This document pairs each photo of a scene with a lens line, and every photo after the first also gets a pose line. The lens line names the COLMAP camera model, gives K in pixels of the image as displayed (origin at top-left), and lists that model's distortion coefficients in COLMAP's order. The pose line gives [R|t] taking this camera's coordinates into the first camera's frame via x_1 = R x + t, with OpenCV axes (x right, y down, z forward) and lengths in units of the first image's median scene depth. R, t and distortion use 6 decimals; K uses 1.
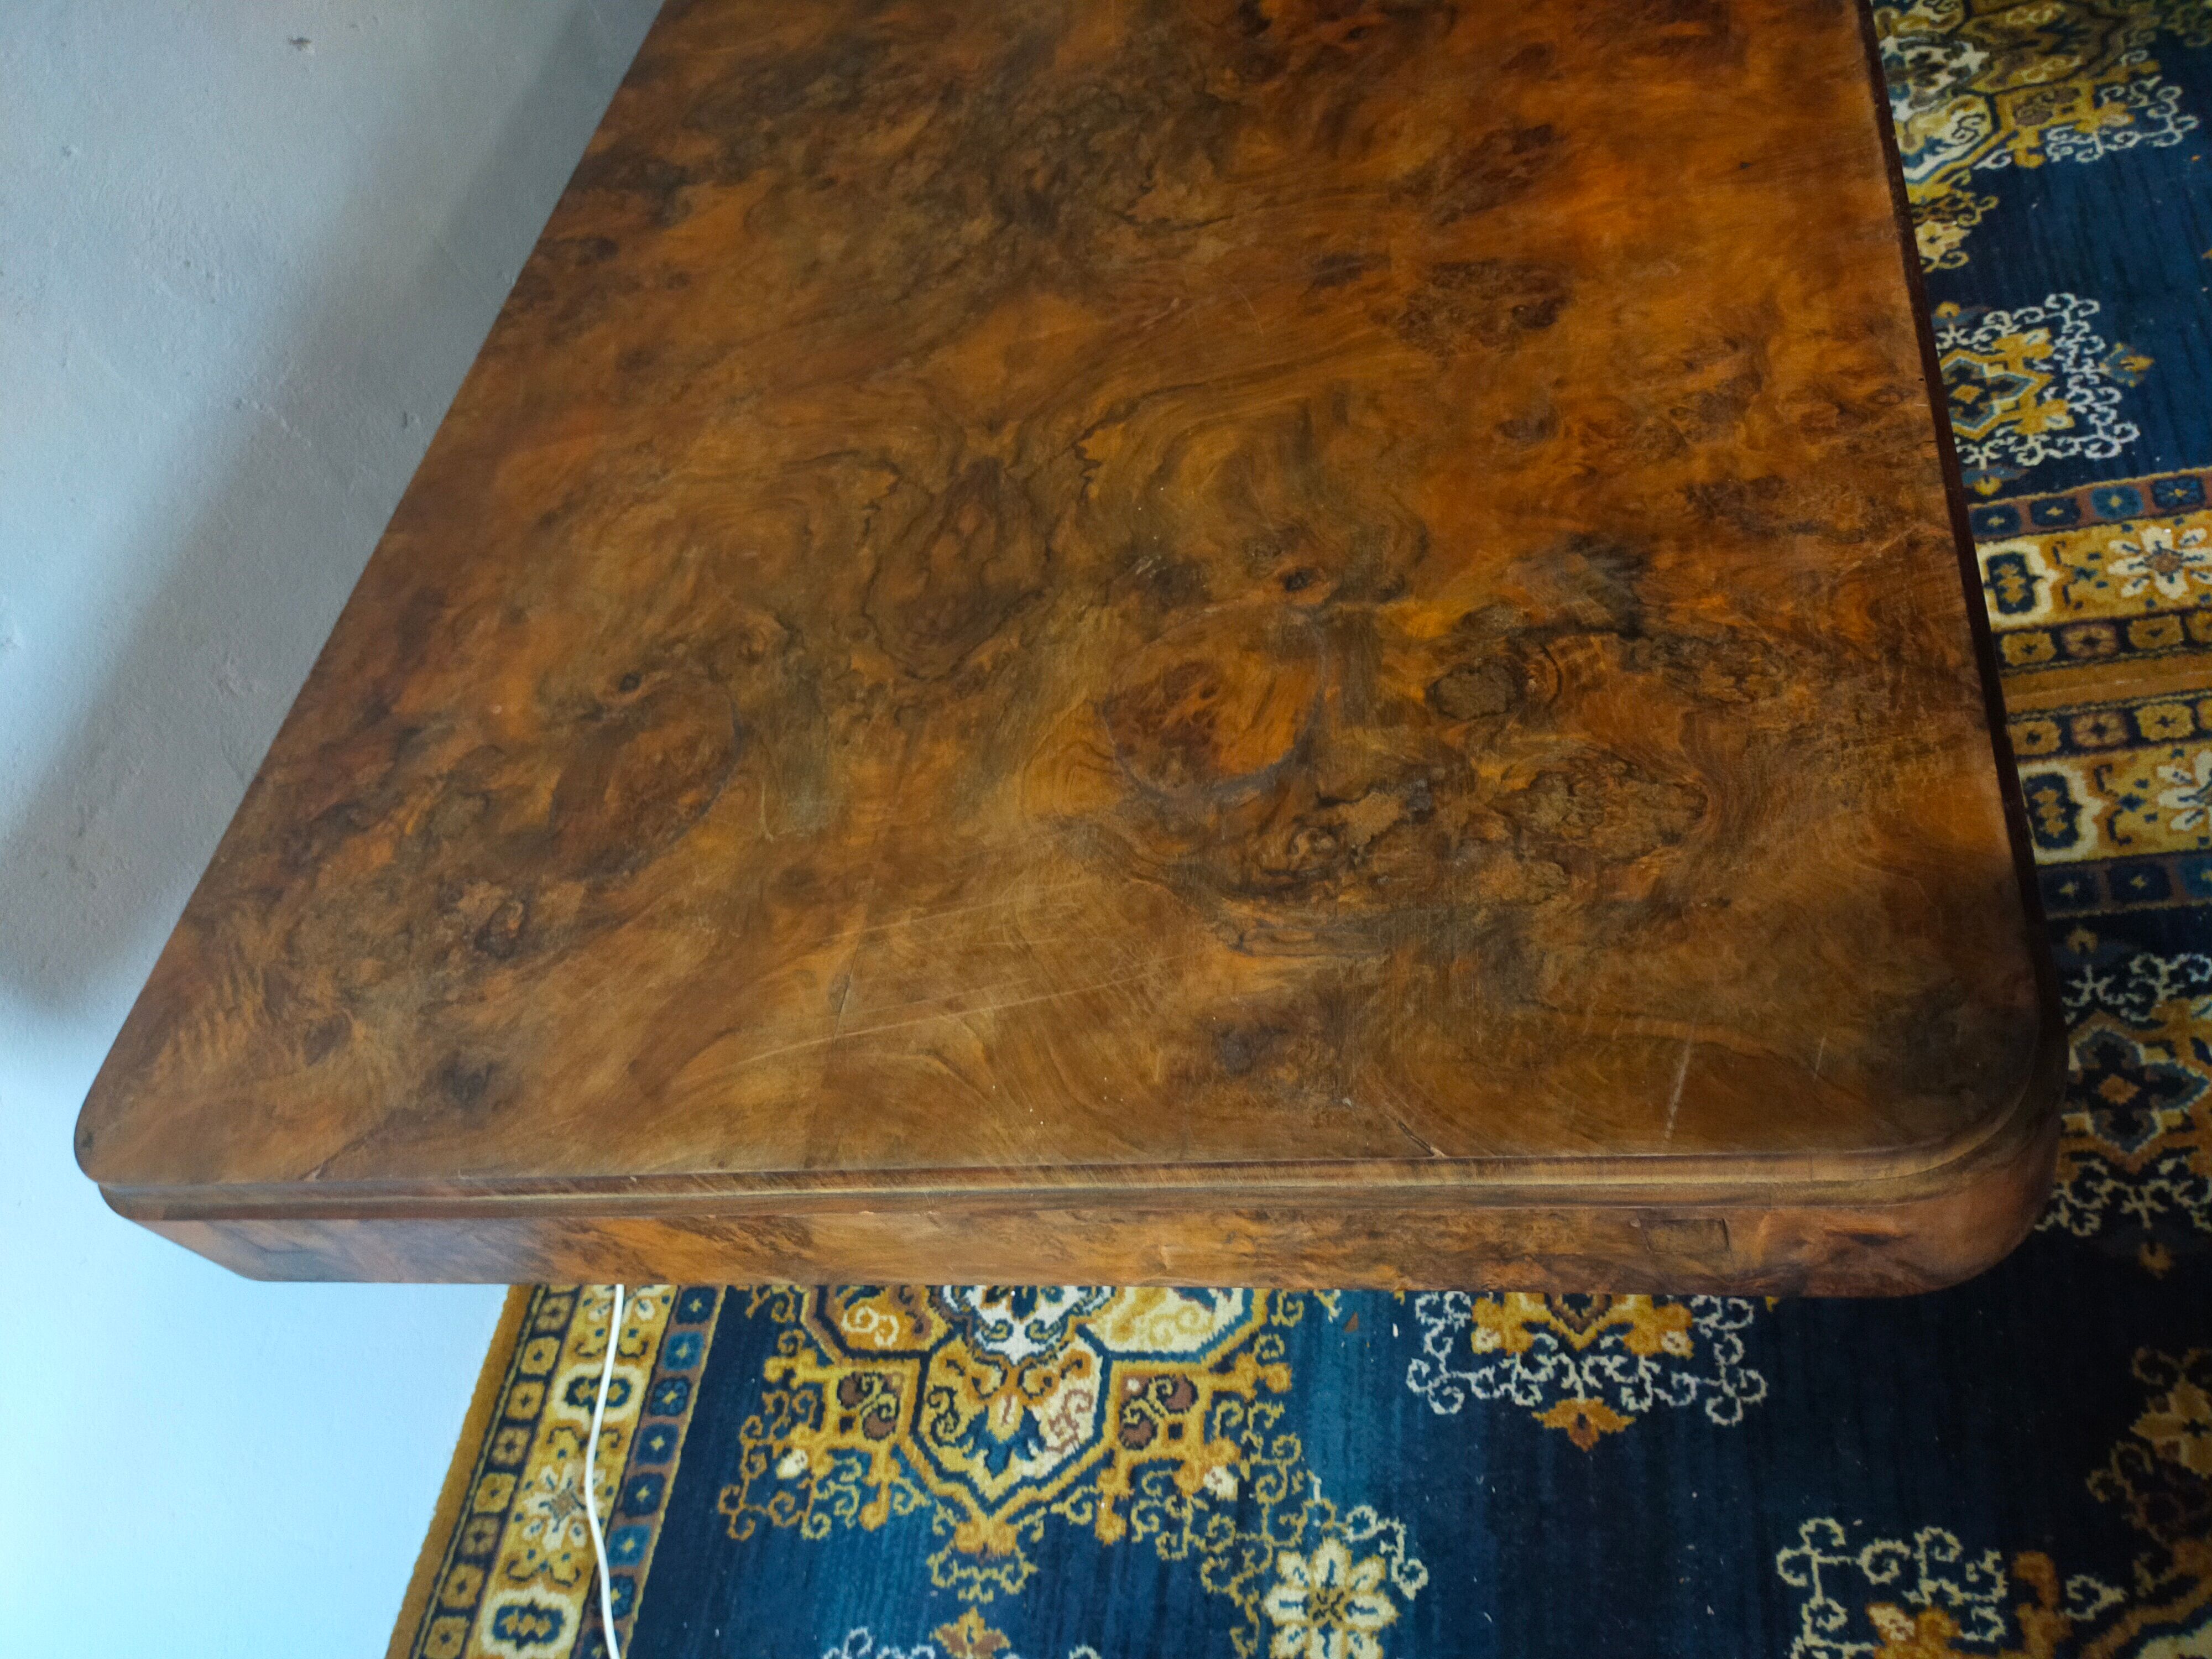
lens RADIAL K [[1635.4, 0, 1098.7], [0, 1635.4, 840.1], [0, 0, 1]] dist [0.057997, -0.065137]
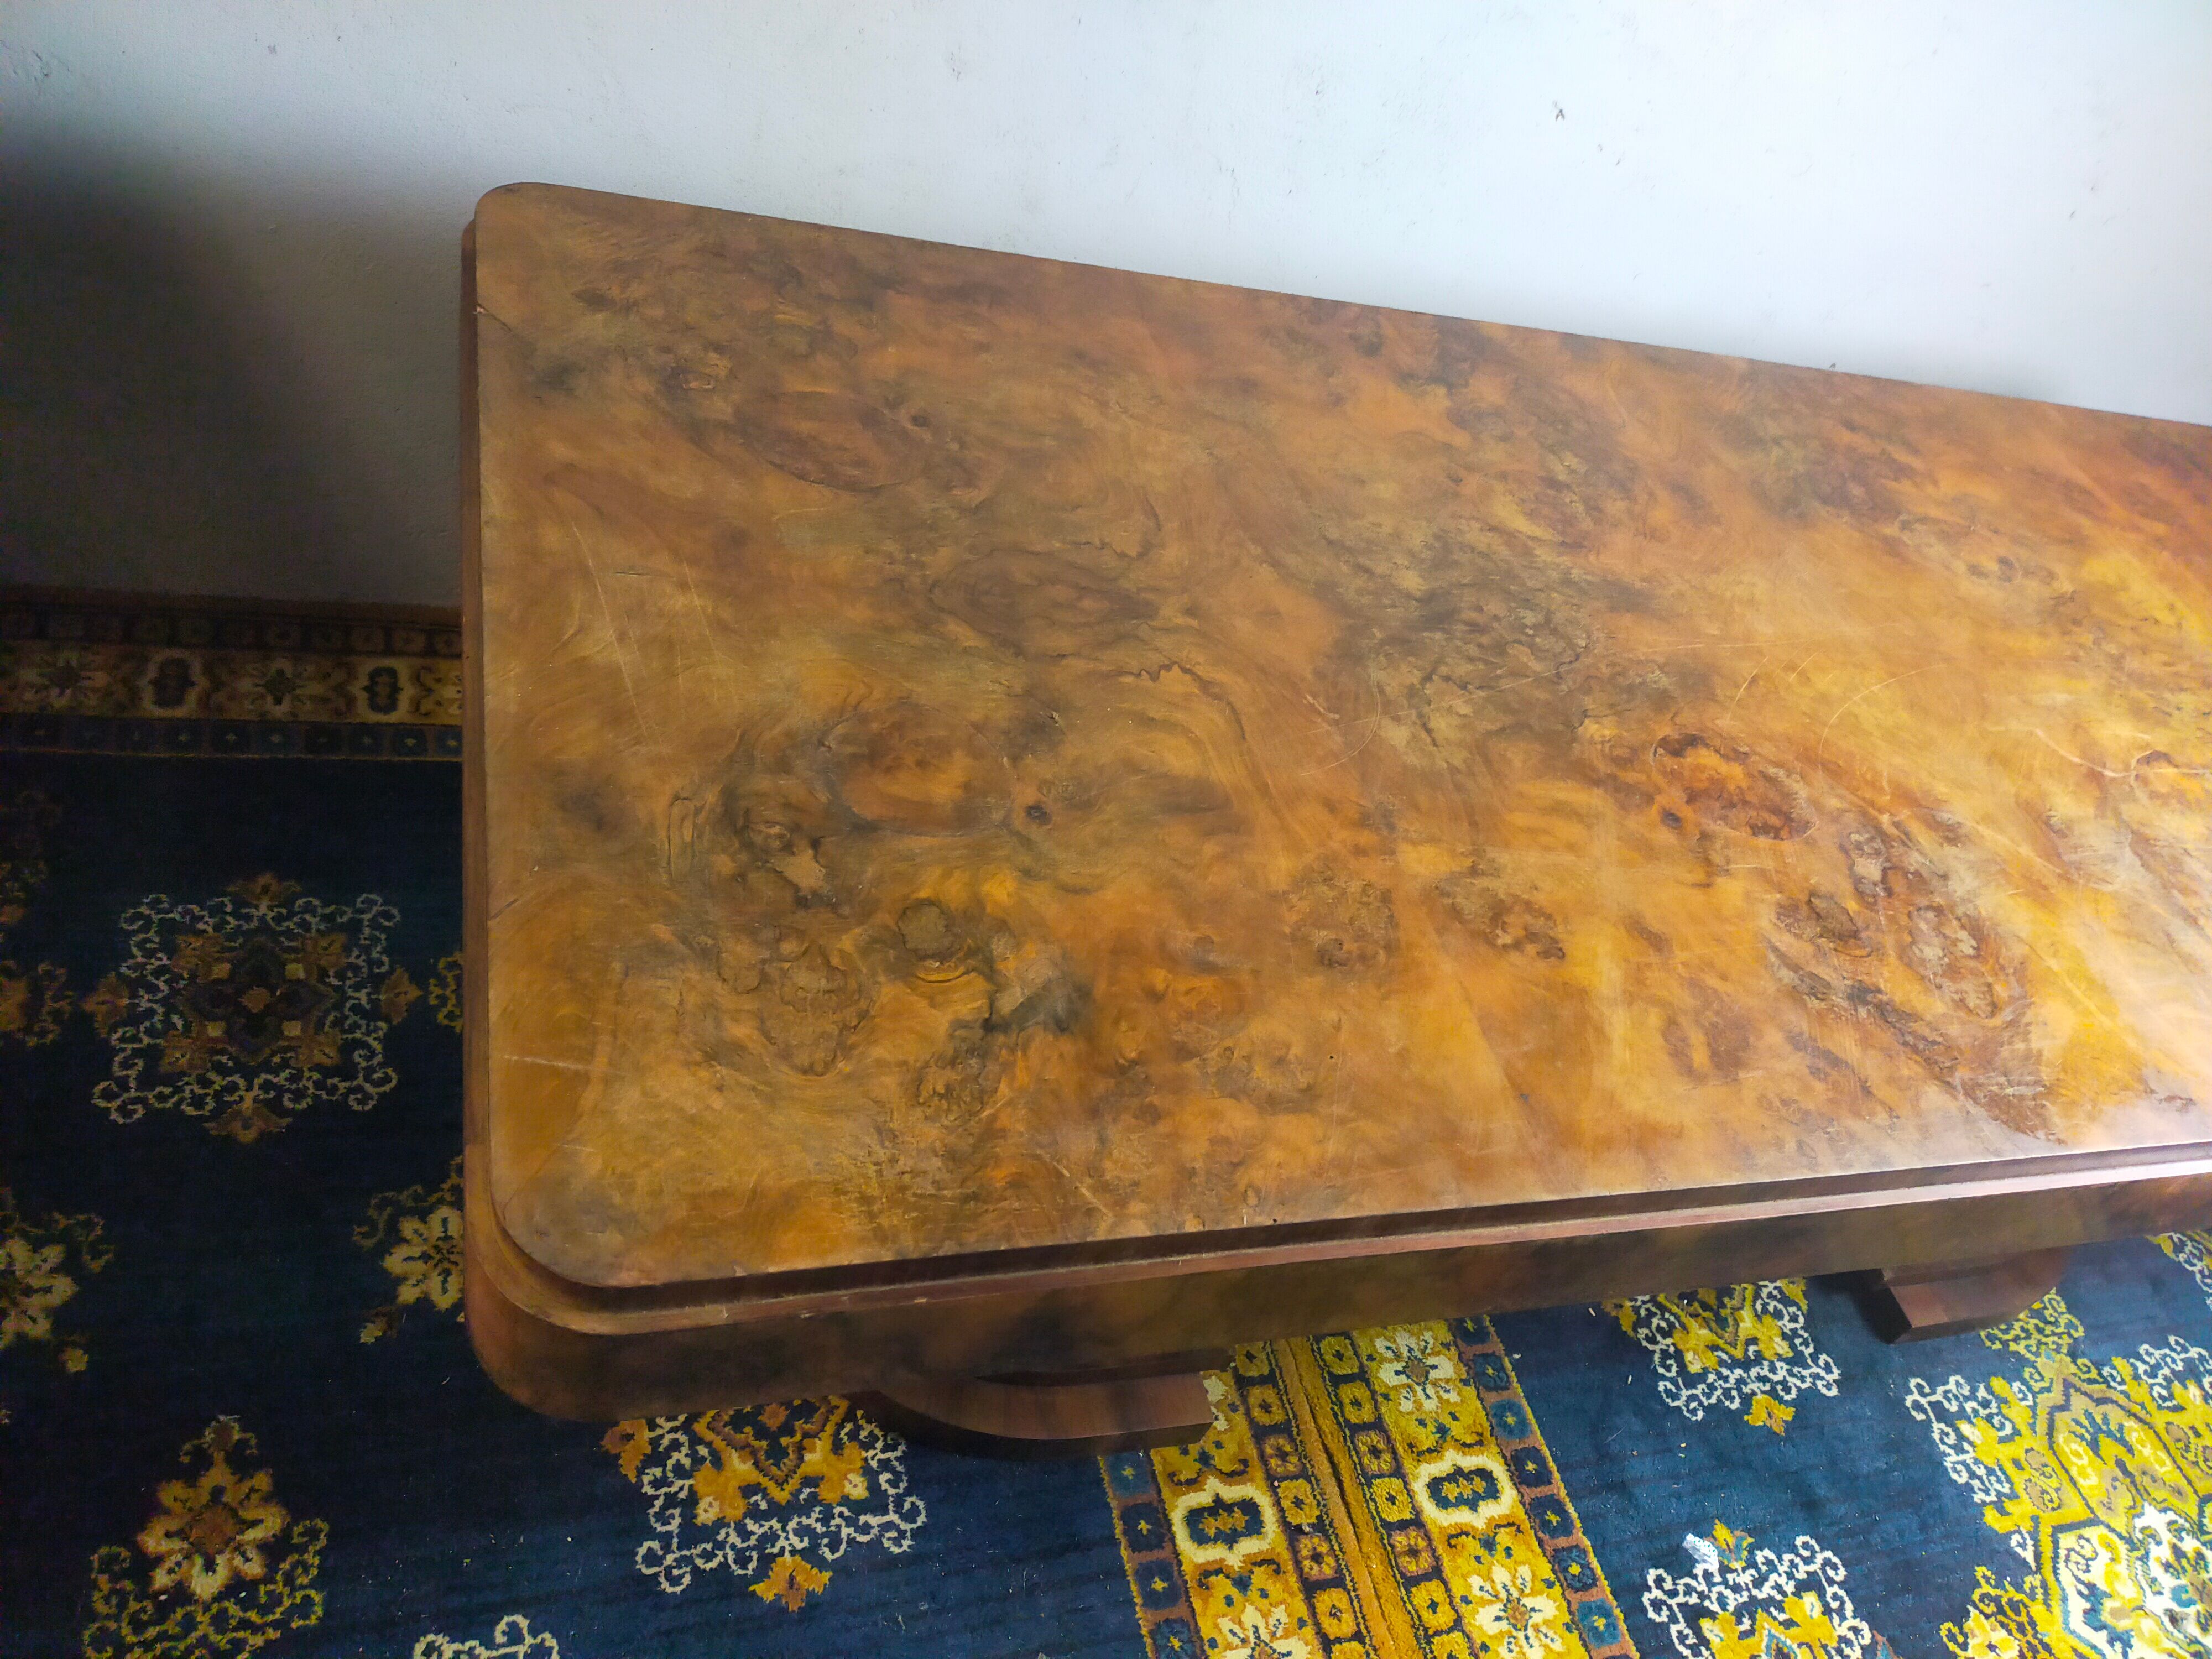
lens RADIAL K [[1608.3, 0, 1106.0], [0, 1608.3, 829.5], [0, 0, 1]] dist [0.061209, -0.056244]
pose [[0.261074, 0.924889, -0.276444, 0.279636], [-0.943185, 0.305378, 0.130948, -0.210990], [0.205532, 0.226551, 0.952067, -0.075199]]
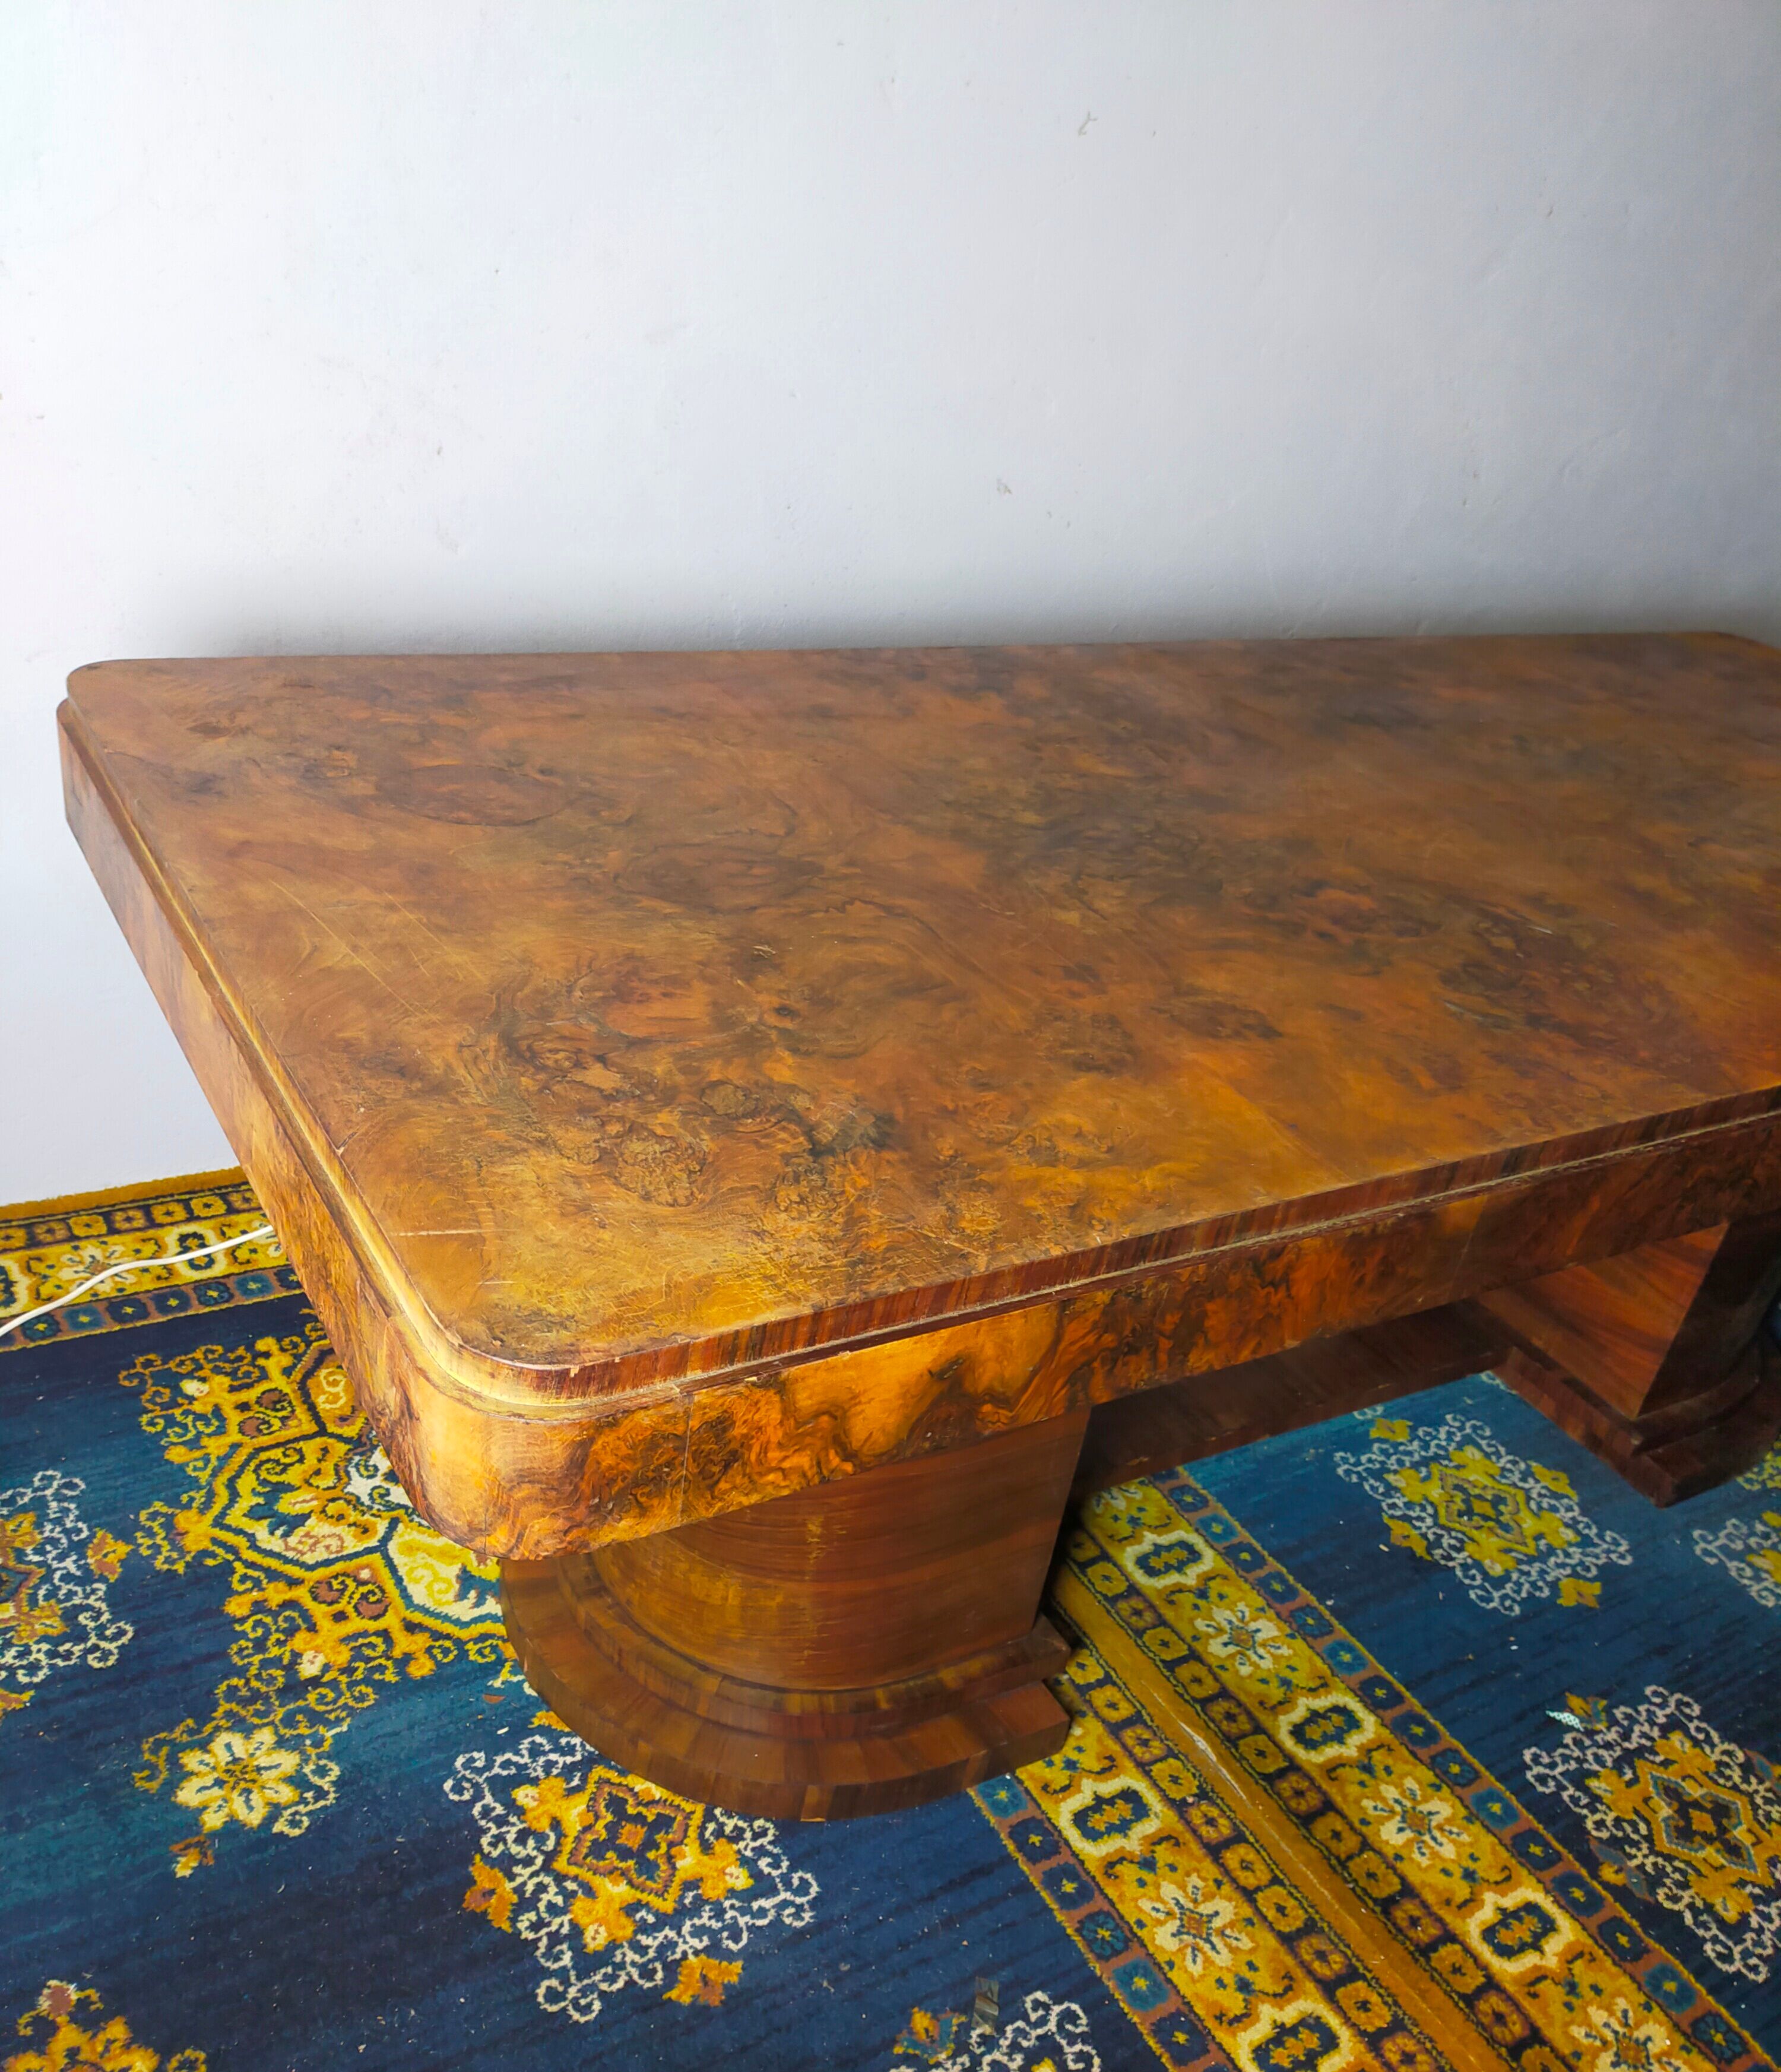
lens RADIAL K [[1740.6, 0, 868.0], [0, 1740.6, 1198.1], [0, 0, 1]] dist [0.071560, -0.083204]
pose [[0.530690, 0.768874, -0.356651, 0.445541], [-0.831180, 0.554454, -0.041481, -0.043100], [0.165853, 0.318455, 0.933316, -0.133297]]
